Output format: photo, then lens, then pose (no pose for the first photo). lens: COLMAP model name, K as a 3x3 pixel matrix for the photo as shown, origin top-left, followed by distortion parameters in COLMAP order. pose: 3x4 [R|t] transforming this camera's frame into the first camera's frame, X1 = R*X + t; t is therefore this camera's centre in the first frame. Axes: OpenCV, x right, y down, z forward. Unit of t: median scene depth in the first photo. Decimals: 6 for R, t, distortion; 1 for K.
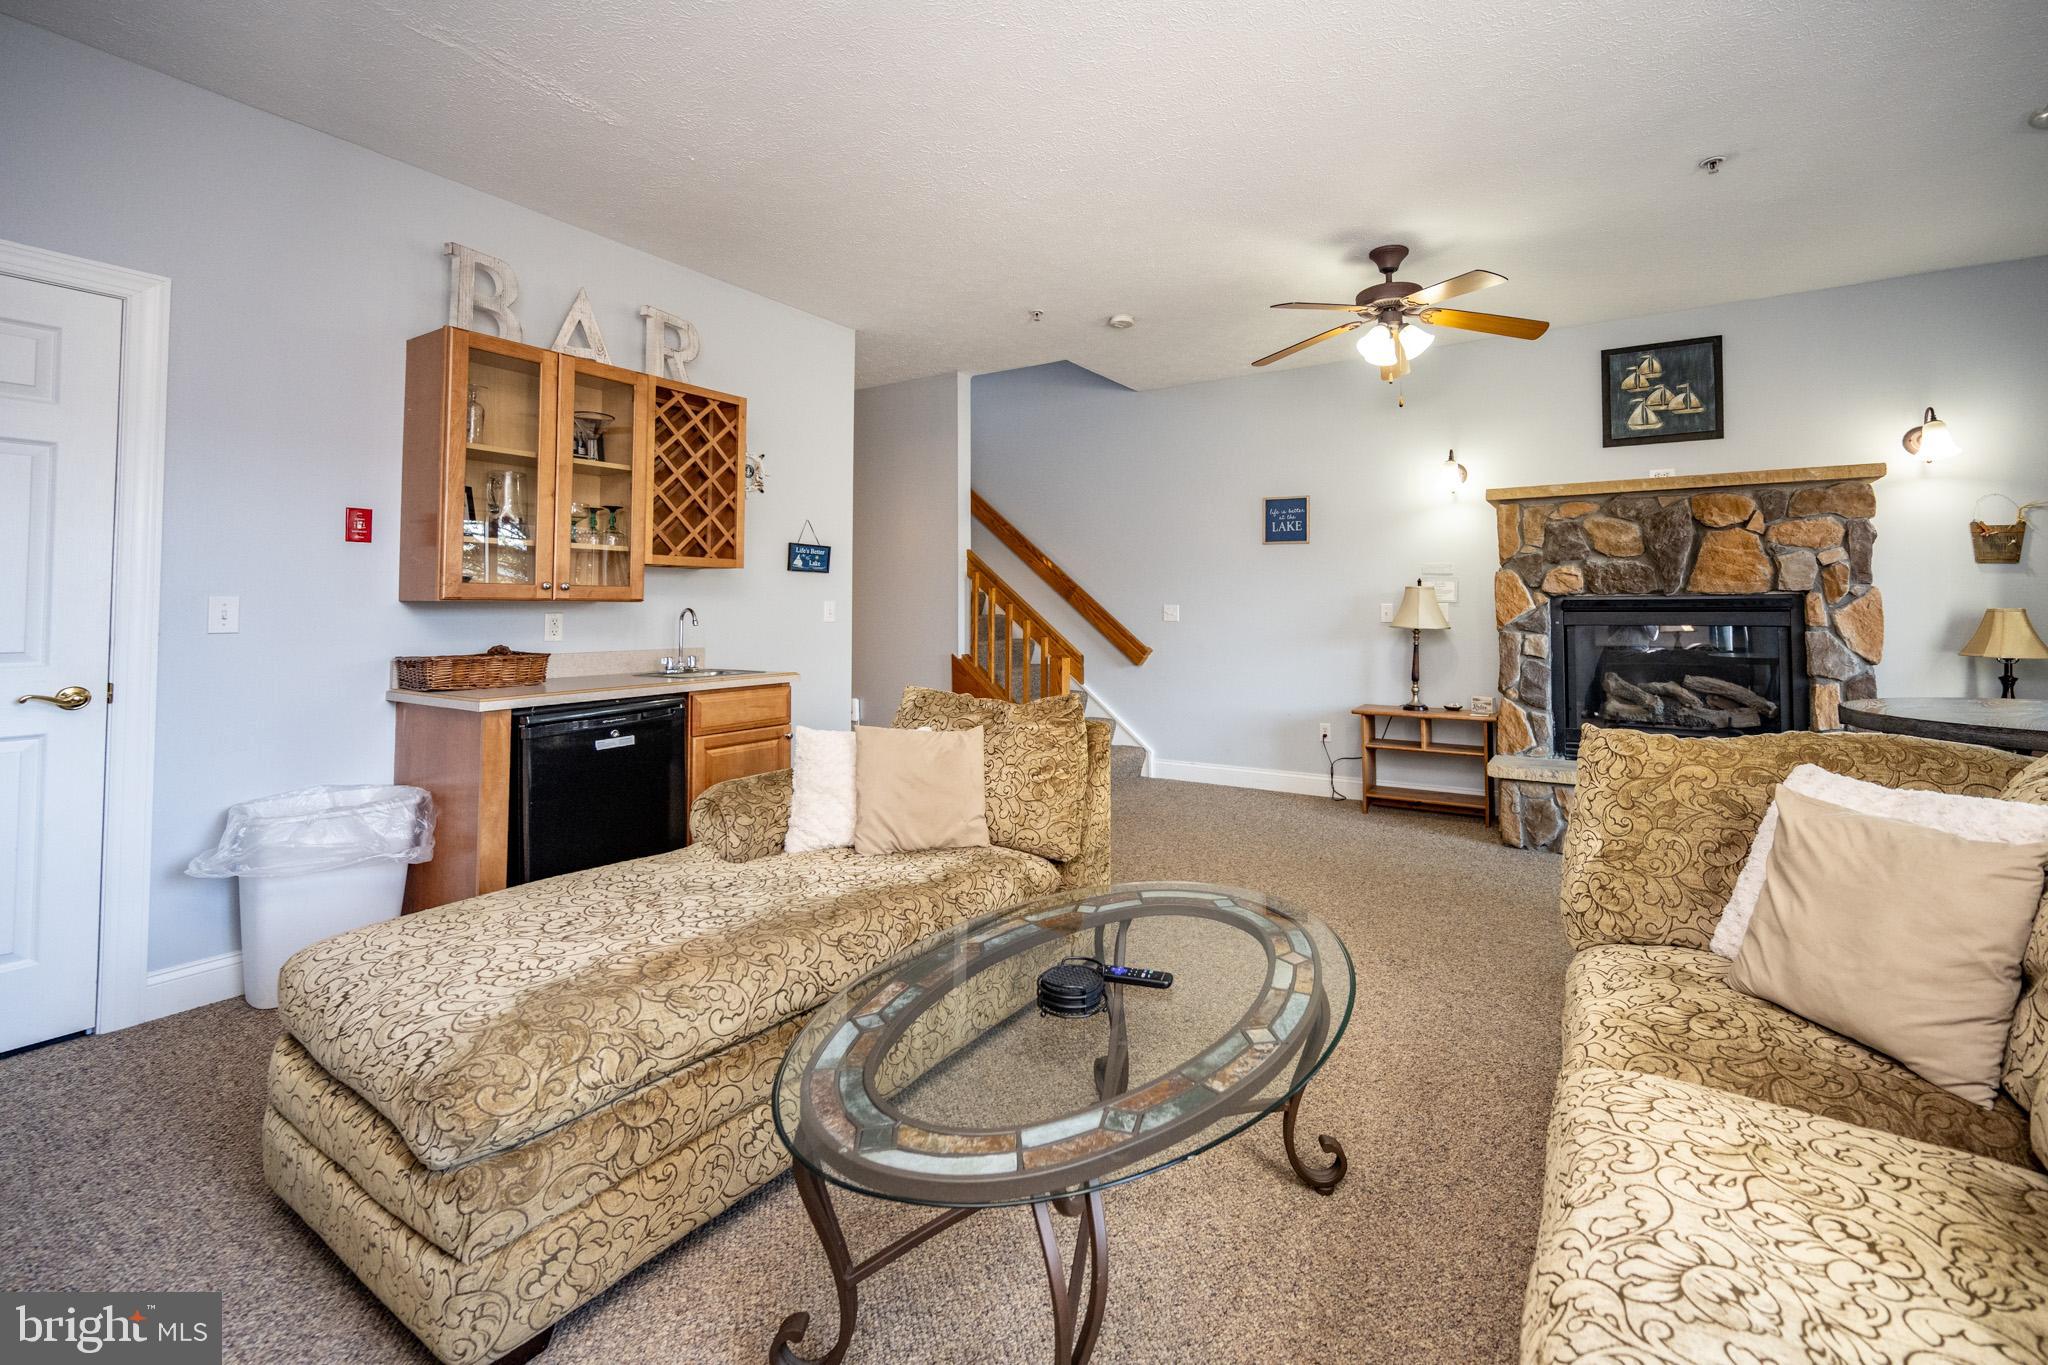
lens RADIAL K [[833.7, 0, 1107.9], [0, 833.7, 587.0], [0, 0, 1]] dist [-0.000627, -0.000048]
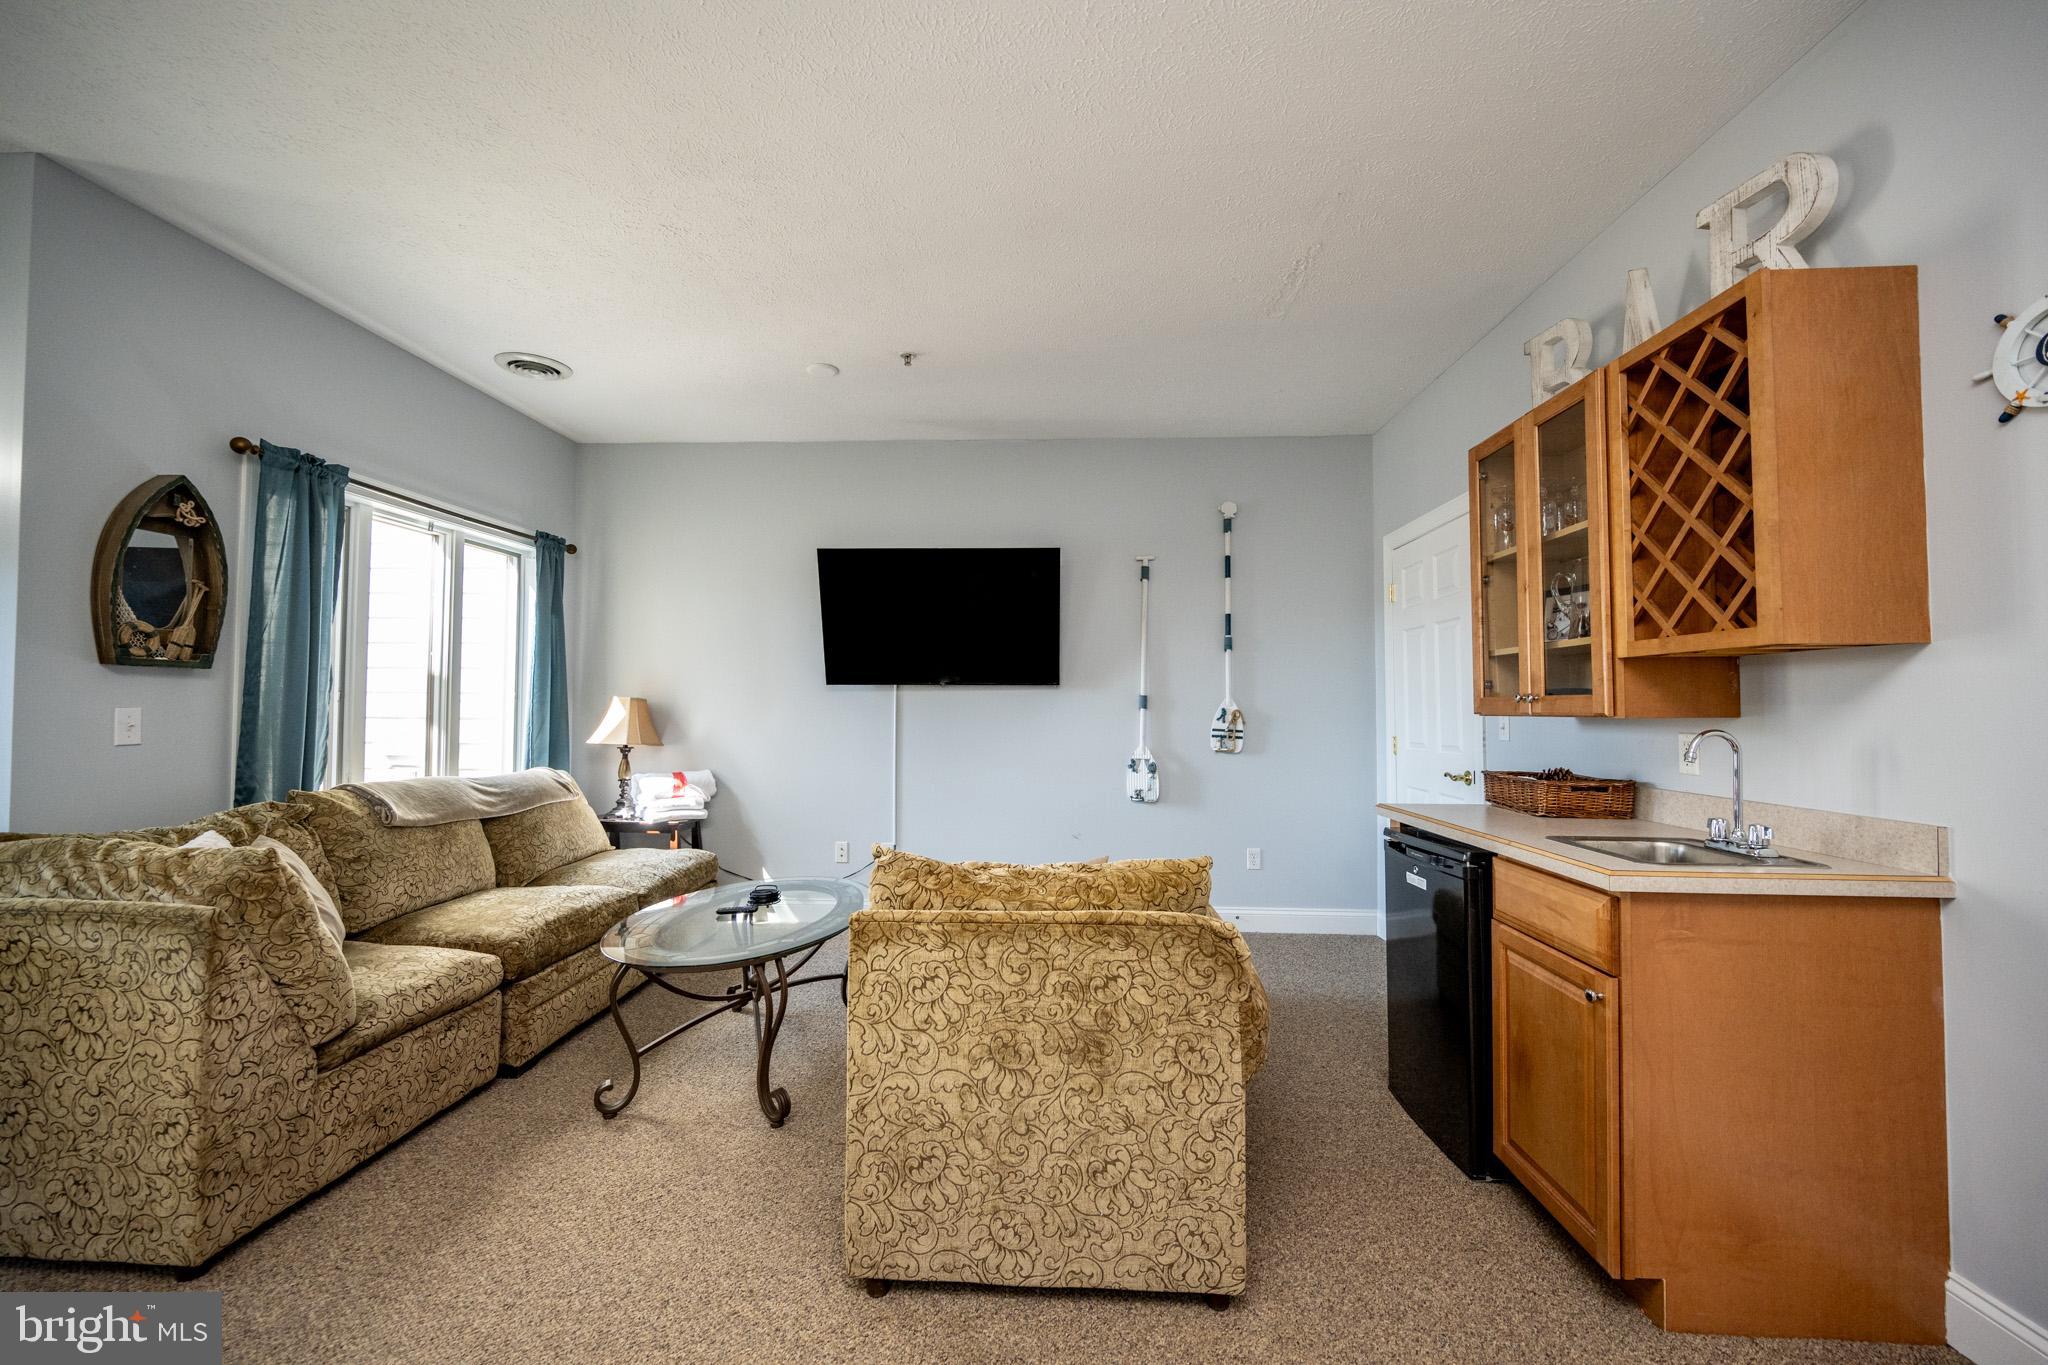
lens RADIAL K [[809.9, 0, 1029.9], [0, 809.9, 684.5], [0, 0, 1]] dist [-0.001125, 0.000299]
pose [[-0.882996, -0.016680, -0.469085, 0.098684], [0.009198, 0.998562, -0.052822, 0.016239], [0.469291, -0.050957, -0.881572, 1.012286]]
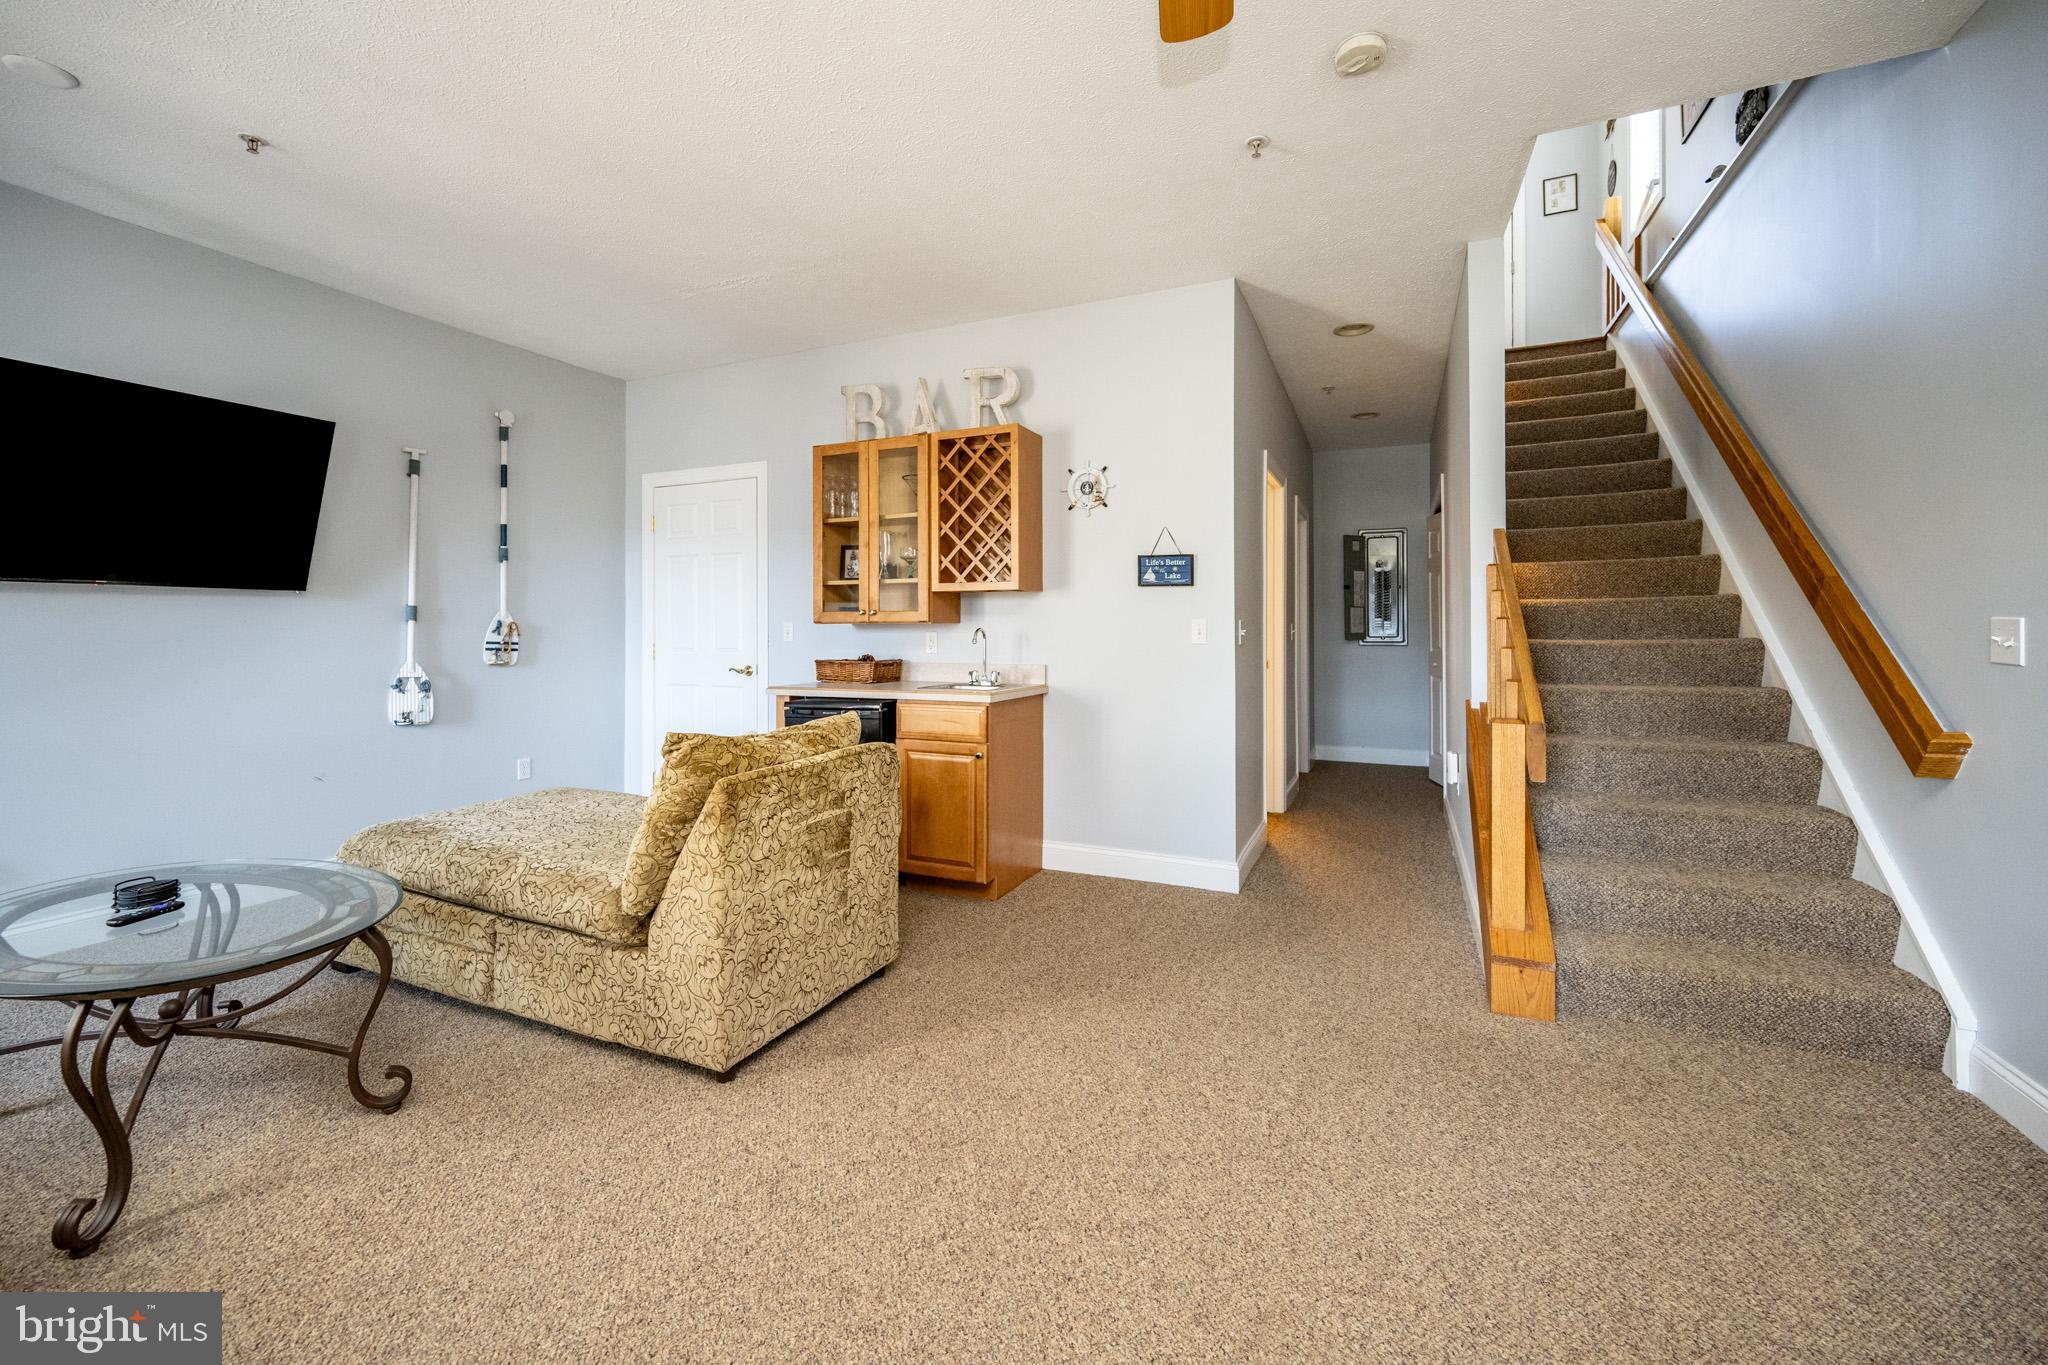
lens RADIAL K [[834.5, 0, 1019.1], [0, 834.5, 617.1], [0, 0, 1]] dist [-0.002988, 0.000128]
pose [[0.118203, -0.011131, -0.992927, 0.495126], [0.028499, 0.999563, -0.007813, 0.016728], [0.992580, -0.027374, 0.118468, 0.745337]]
